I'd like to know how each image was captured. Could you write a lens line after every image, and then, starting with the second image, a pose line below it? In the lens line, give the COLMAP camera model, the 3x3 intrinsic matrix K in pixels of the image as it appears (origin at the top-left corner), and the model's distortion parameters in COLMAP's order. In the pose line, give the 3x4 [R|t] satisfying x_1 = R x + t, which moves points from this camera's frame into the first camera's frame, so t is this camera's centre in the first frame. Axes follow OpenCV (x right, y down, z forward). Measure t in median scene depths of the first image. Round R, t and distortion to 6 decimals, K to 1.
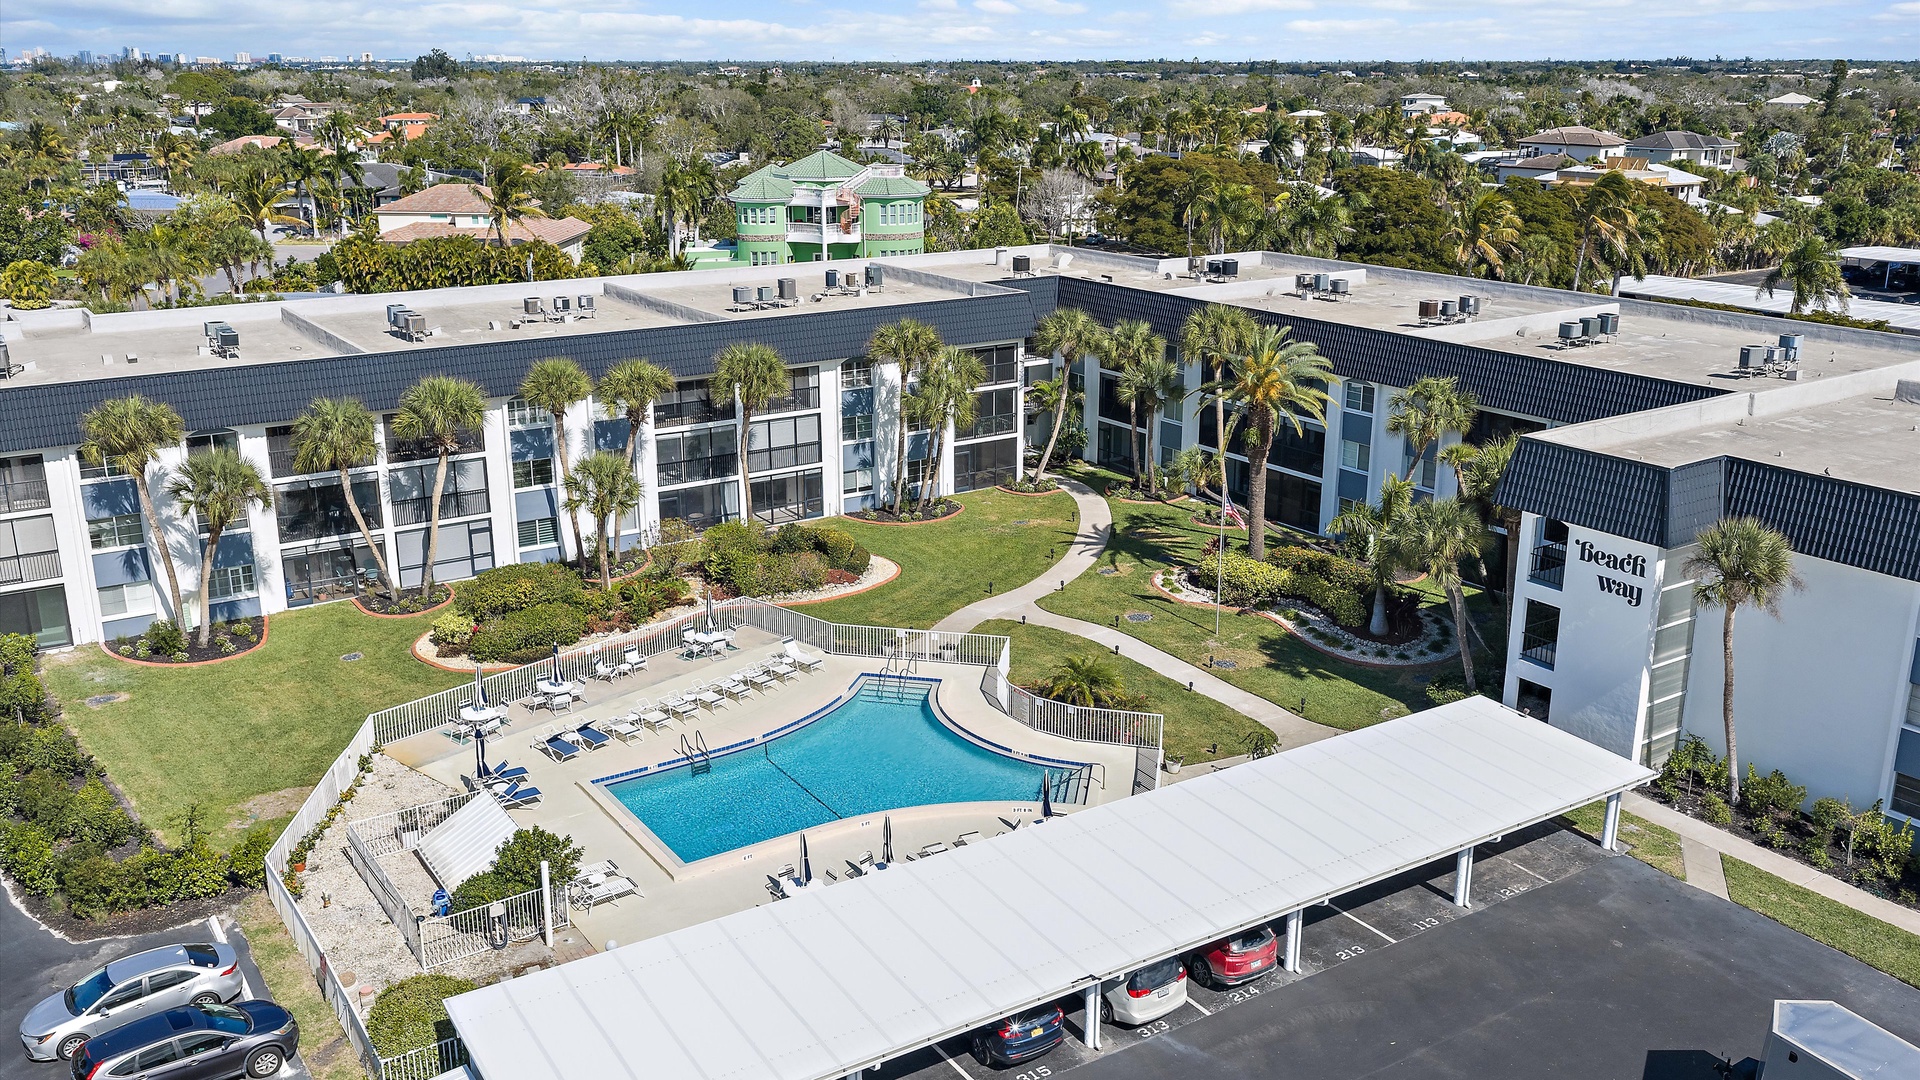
lens RADIAL K [[1620.6, 0, 954.8], [0, 1620.6, 544.7], [0, 0, 1]] dist [0.023313, -0.047233]
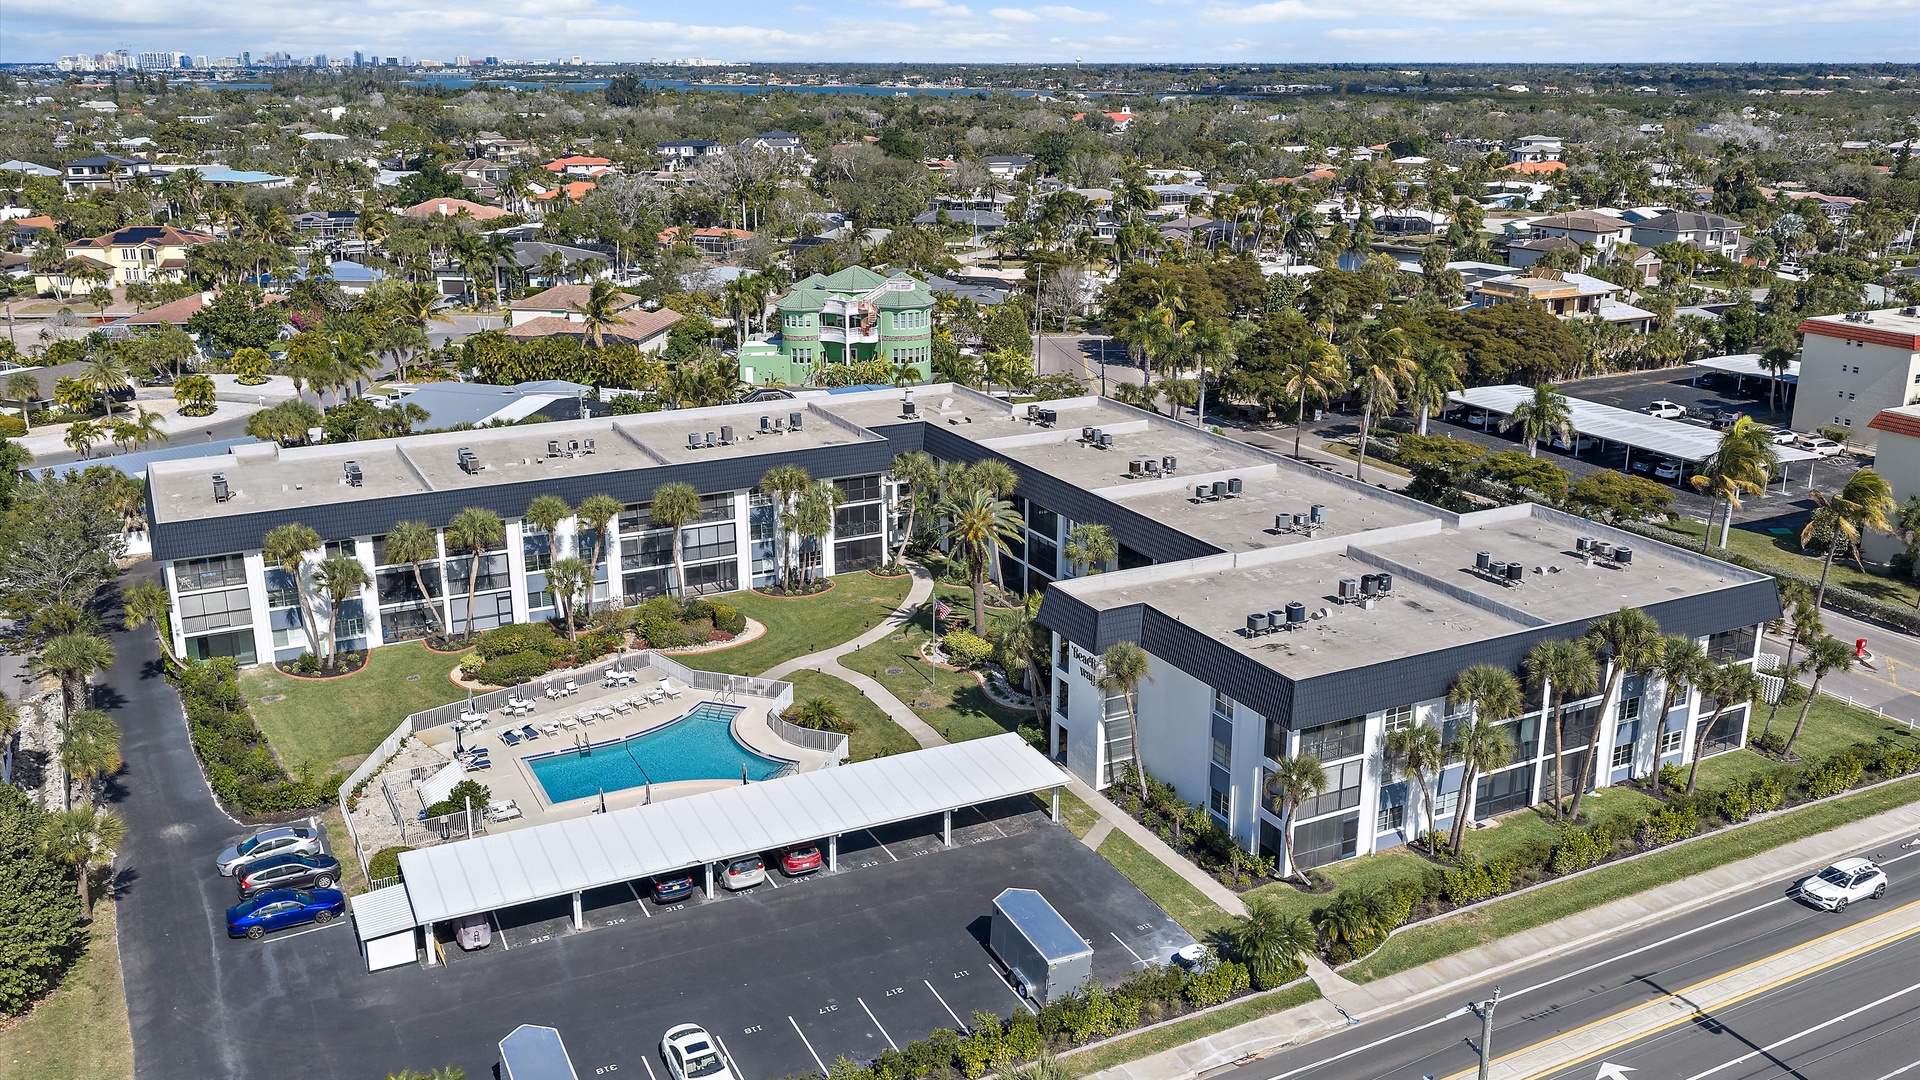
lens RADIAL K [[1620.6, 0, 953.2], [0, 1620.6, 549.9], [0, 0, 1]] dist [0.023313, -0.047233]
pose [[0.993010, 0.032609, -0.113435, 0.357641], [-0.031817, 0.999455, 0.008780, -0.092682], [0.113659, -0.005110, 0.993507, -0.586789]]
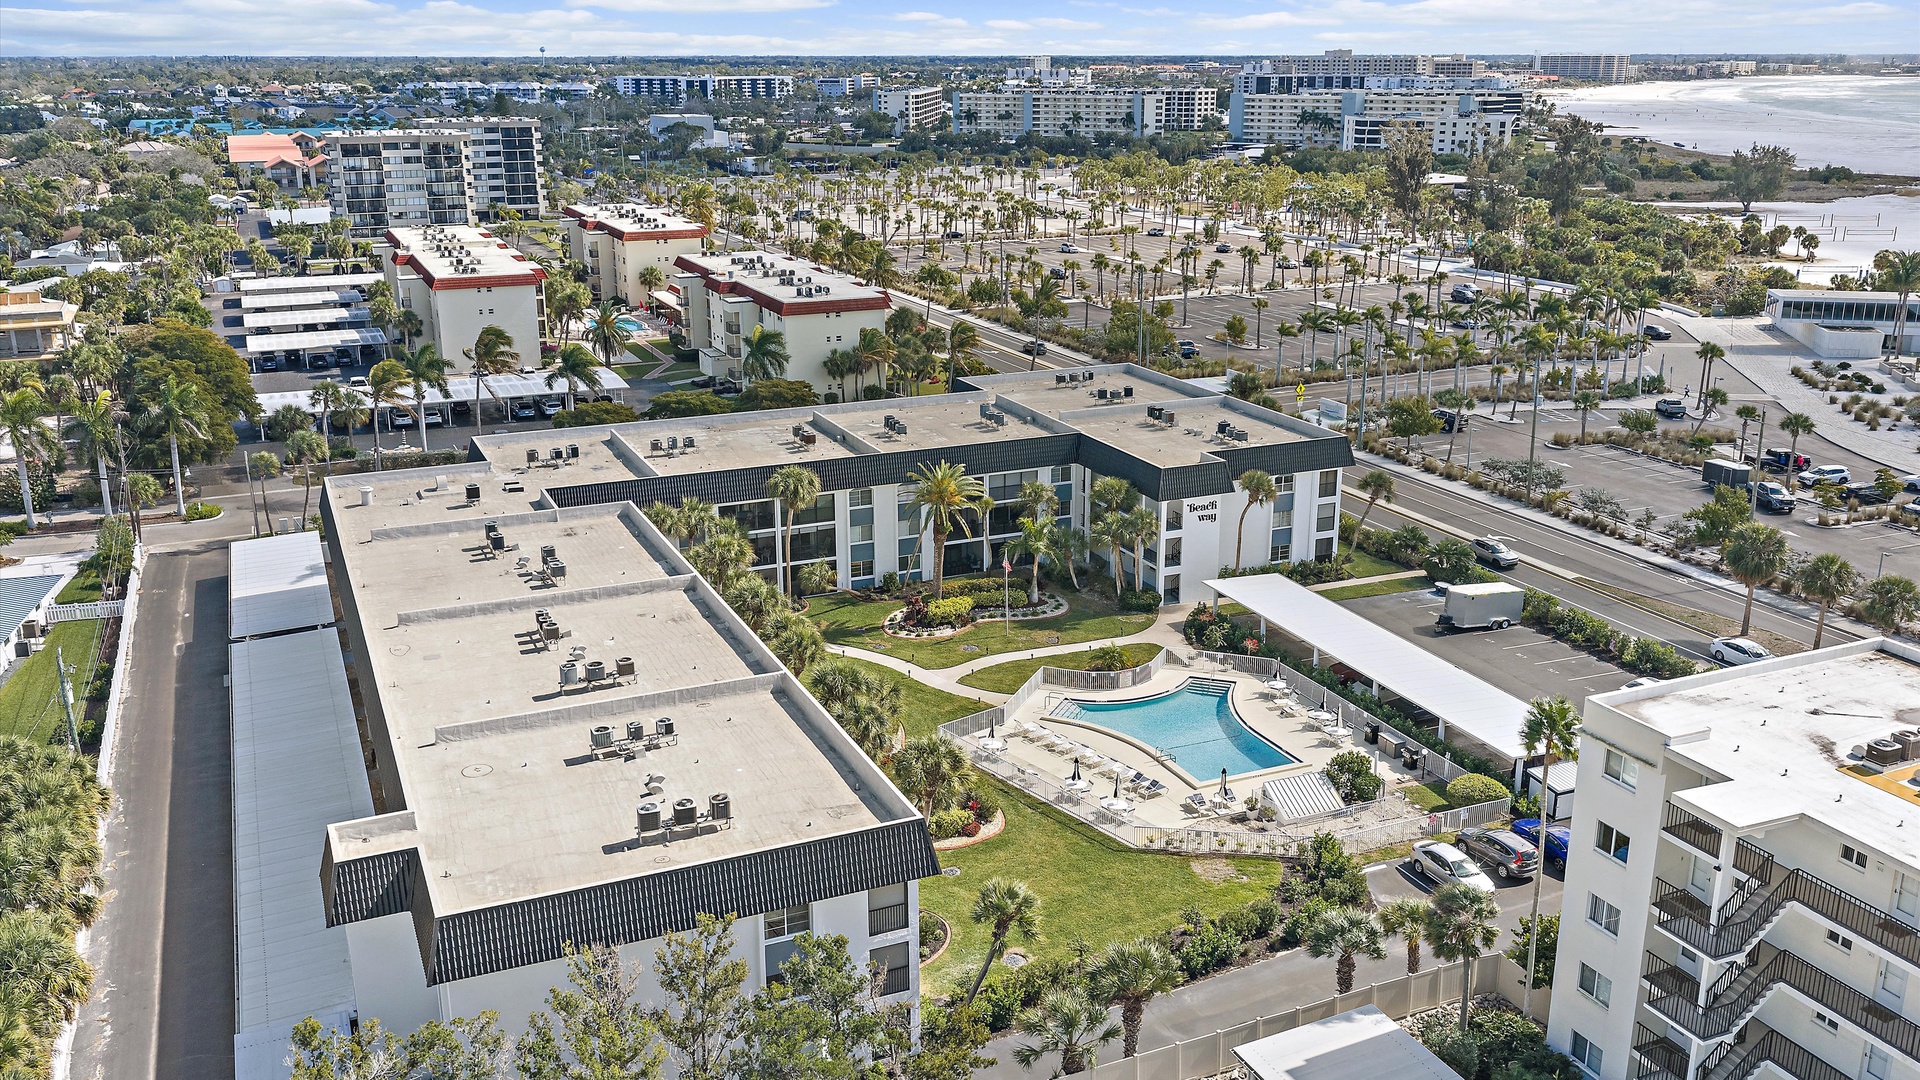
lens RADIAL K [[1620.6, 0, 968.7], [0, 1620.6, 536.3], [0, 0, 1]] dist [0.023313, -0.047233]
pose [[0.166836, -0.285915, 0.943620, -1.456962], [0.284264, 0.930344, 0.231633, -0.458980], [-0.944118, 0.229593, 0.236490, 0.605055]]
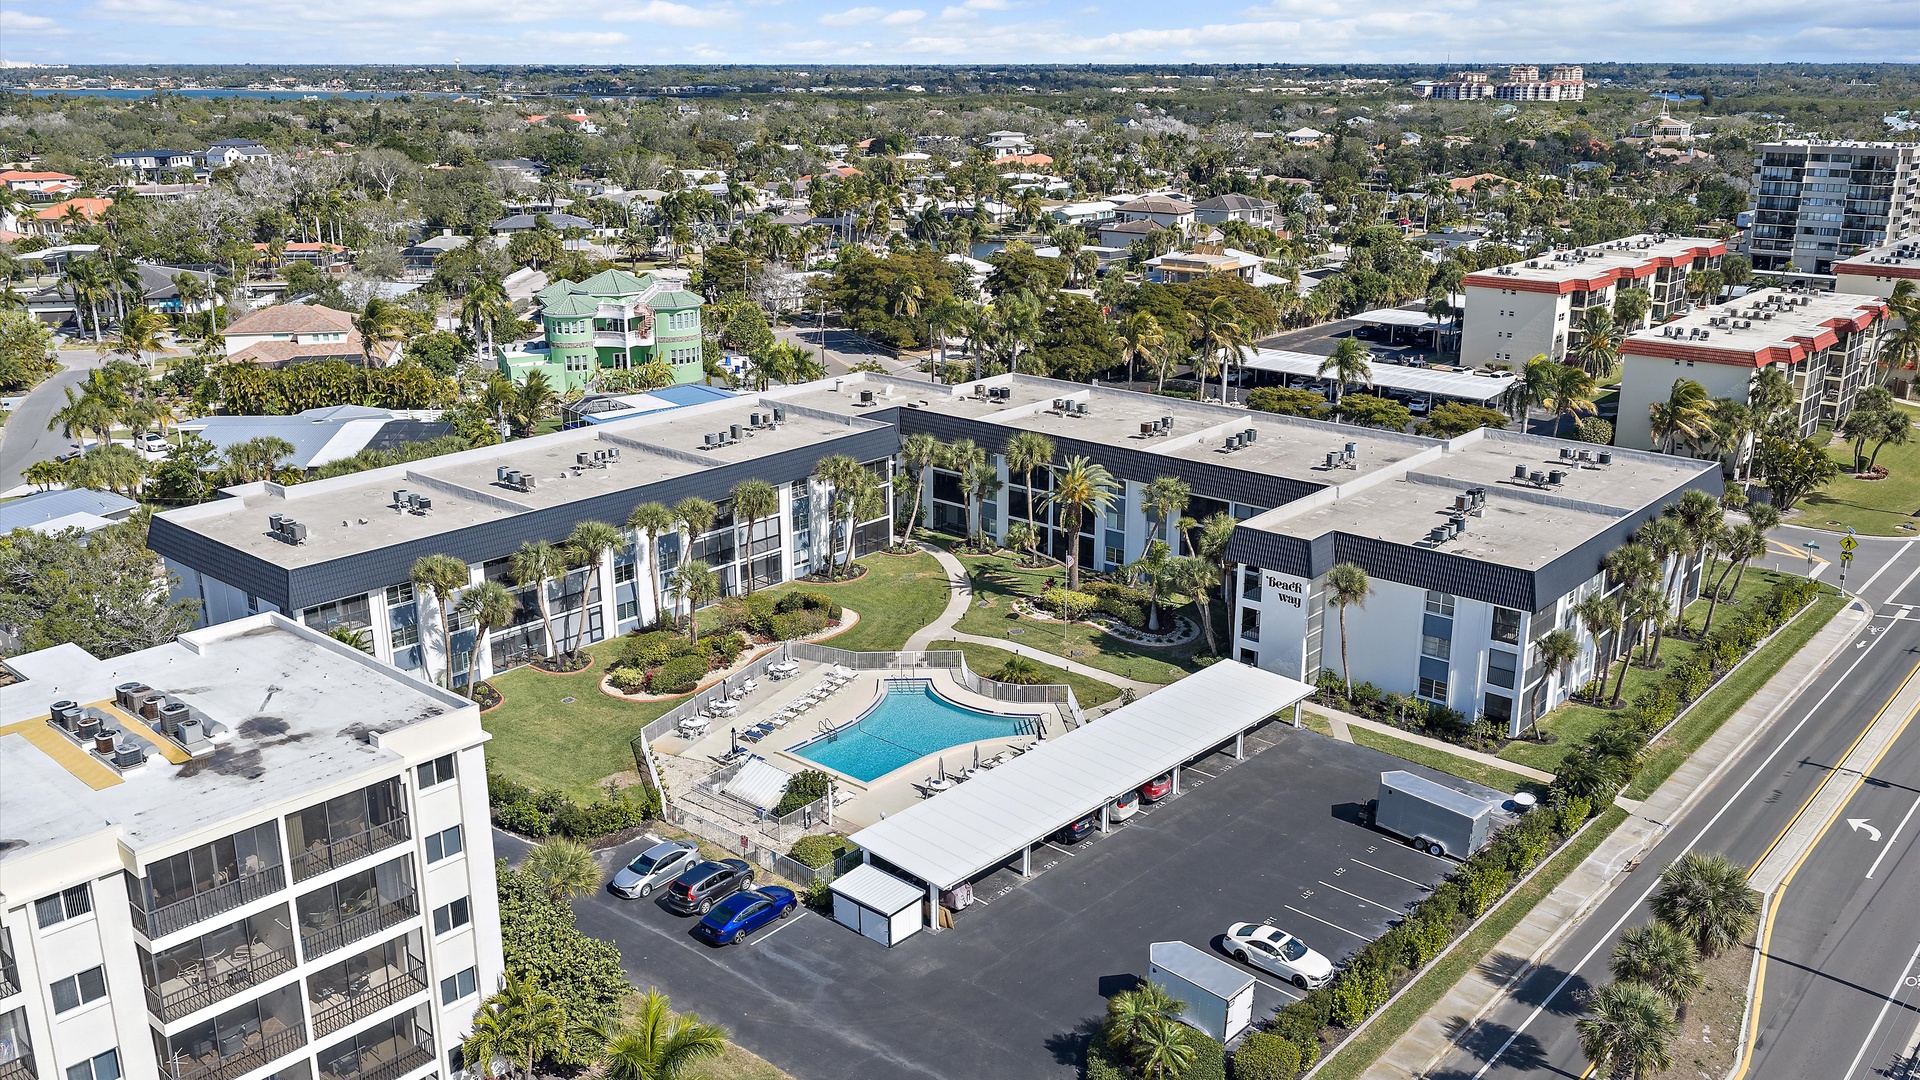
lens RADIAL K [[1620.6, 0, 959.8], [0, 1620.6, 530.9], [0, 0, 1]] dist [0.023313, -0.047233]
pose [[0.965348, -0.074356, 0.250149, -0.373599], [0.075406, 0.997138, 0.005397, -0.076716], [-0.249834, 0.013653, 0.968192, -0.654494]]
